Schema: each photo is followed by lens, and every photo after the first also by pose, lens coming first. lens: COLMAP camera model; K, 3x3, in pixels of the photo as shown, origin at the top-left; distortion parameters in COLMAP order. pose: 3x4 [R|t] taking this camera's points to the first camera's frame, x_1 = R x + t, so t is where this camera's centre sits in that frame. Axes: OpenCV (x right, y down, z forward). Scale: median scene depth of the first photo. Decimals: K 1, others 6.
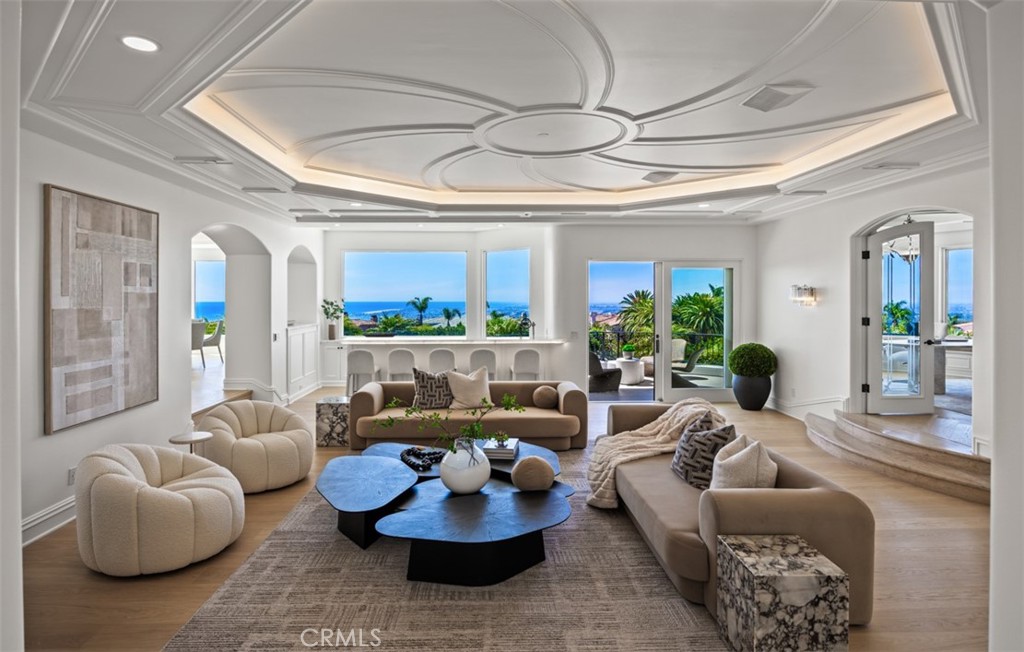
lens RADIAL K [[503.4, 0, 515.1], [0, 503.4, 302.2], [0, 0, 1]] dist [-0.003017, -0.000727]
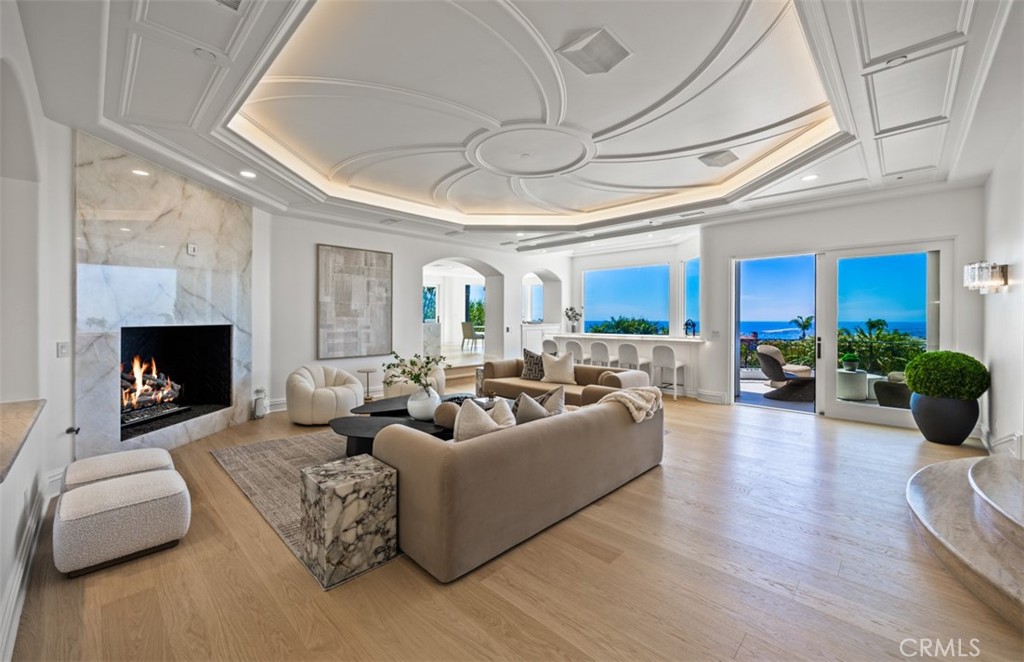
lens RADIAL K [[404.7, 0, 532.5], [0, 404.7, 319.3], [0, 0, 1]] dist [-0.001000, -0.000135]
pose [[0.726709, 0.005231, -0.686926, 0.732238], [-0.005802, 0.999982, 0.001476, 0.063953], [0.686921, 0.002913, 0.726726, 0.286203]]
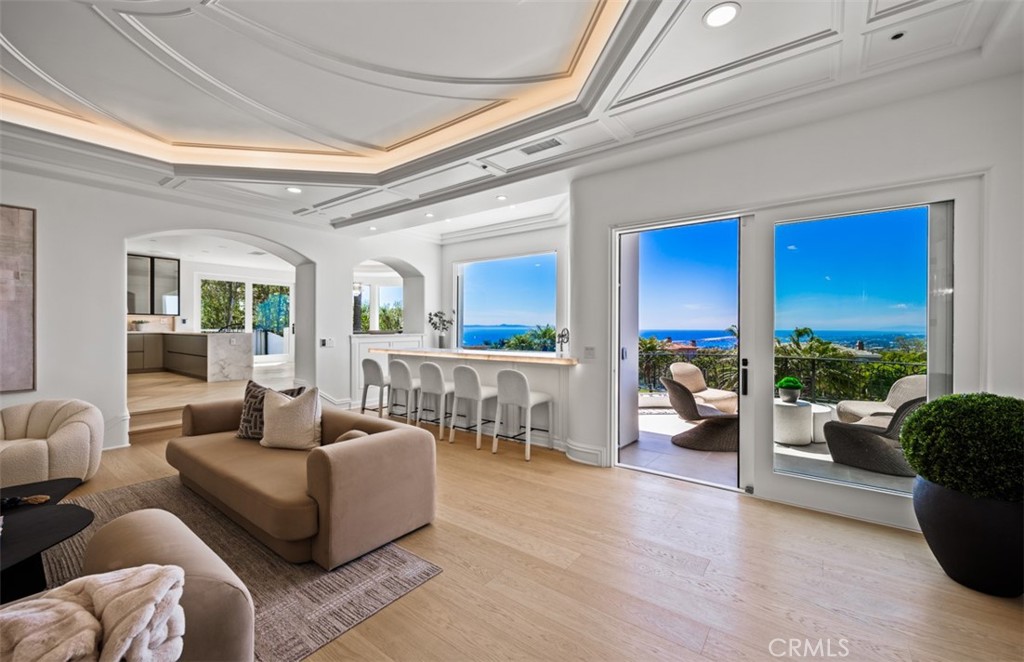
lens RADIAL K [[426.0, 0, 516.4], [0, 426.0, 327.7], [0, 0, 1]] dist [0.001985, 0.000125]
pose [[0.797838, 0.005493, -0.602847, 0.651277], [-0.006659, 0.999978, 0.000298, 0.062434], [0.602835, 0.003777, 0.797857, 0.947150]]
